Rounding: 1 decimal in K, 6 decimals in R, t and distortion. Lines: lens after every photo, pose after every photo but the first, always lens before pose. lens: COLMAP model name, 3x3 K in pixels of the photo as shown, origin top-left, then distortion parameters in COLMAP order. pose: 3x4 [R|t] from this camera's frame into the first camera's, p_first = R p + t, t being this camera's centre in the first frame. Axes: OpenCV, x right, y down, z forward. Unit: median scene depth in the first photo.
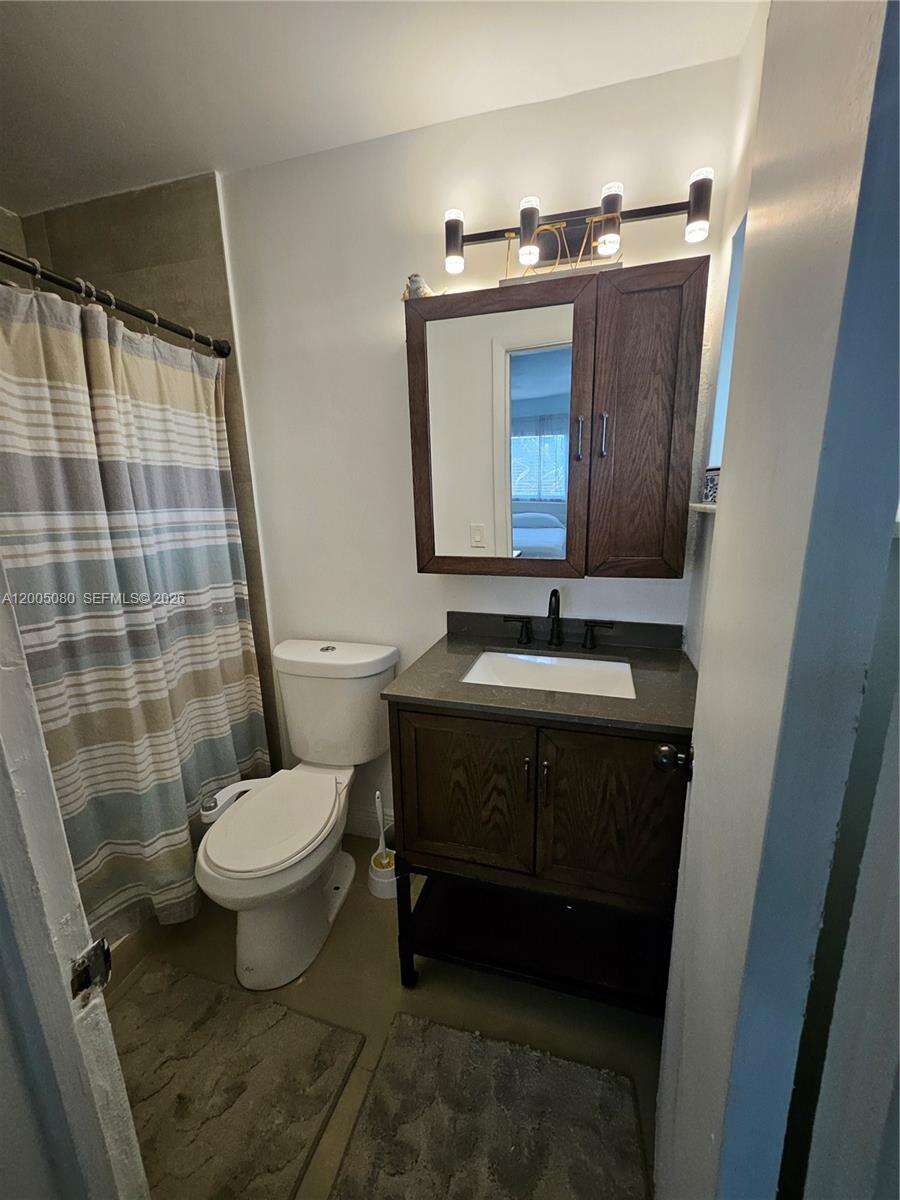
lens RADIAL K [[470.2, 0, 457.0], [0, 470.2, 606.0], [0, 0, 1]] dist [0.001716, -0.001875]
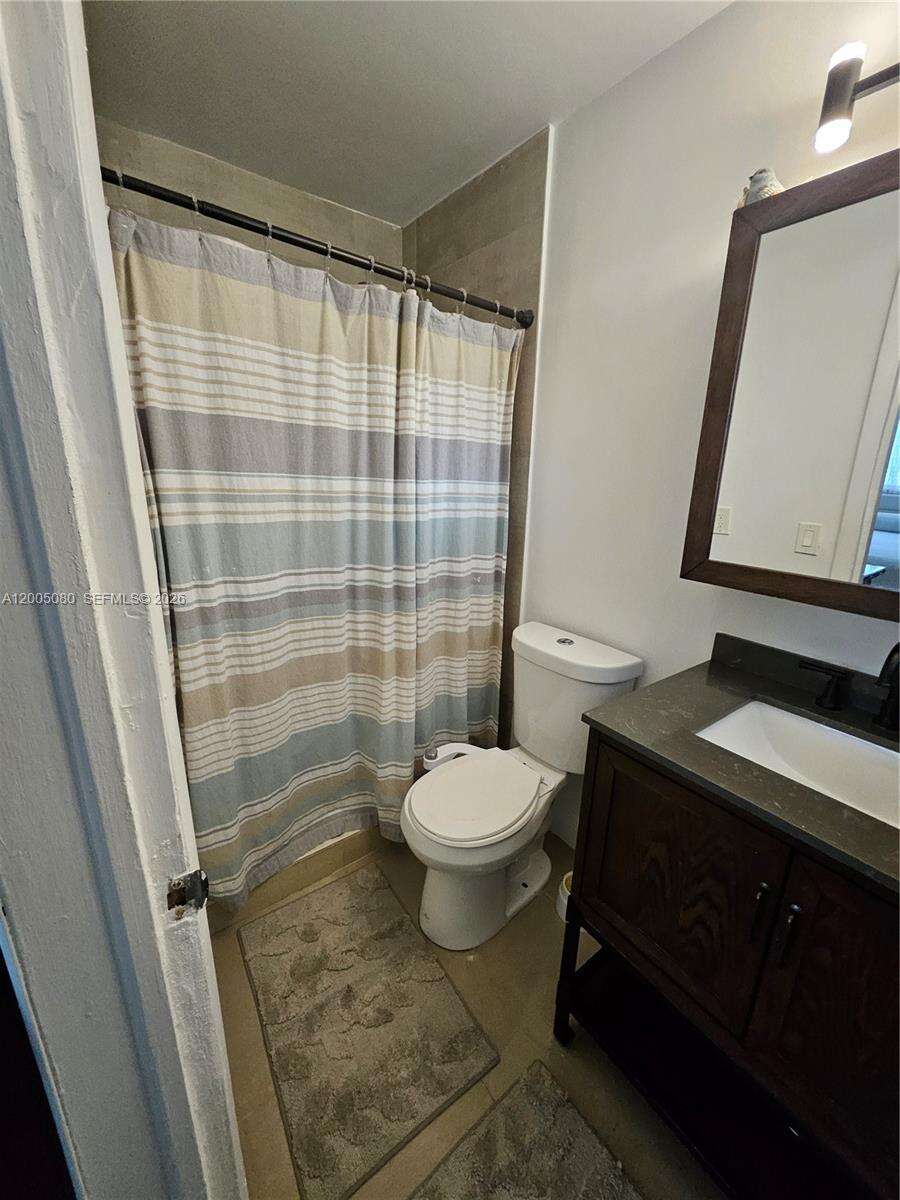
lens RADIAL K [[470.2, 0, 451.6], [0, 470.2, 605.6], [0, 0, 1]] dist [0.001716, -0.001875]
pose [[0.798712, 0.201789, -0.566869, 0.066519], [-0.178208, 0.979155, 0.097459, -0.033095], [0.574718, 0.023179, 0.818023, 0.138489]]
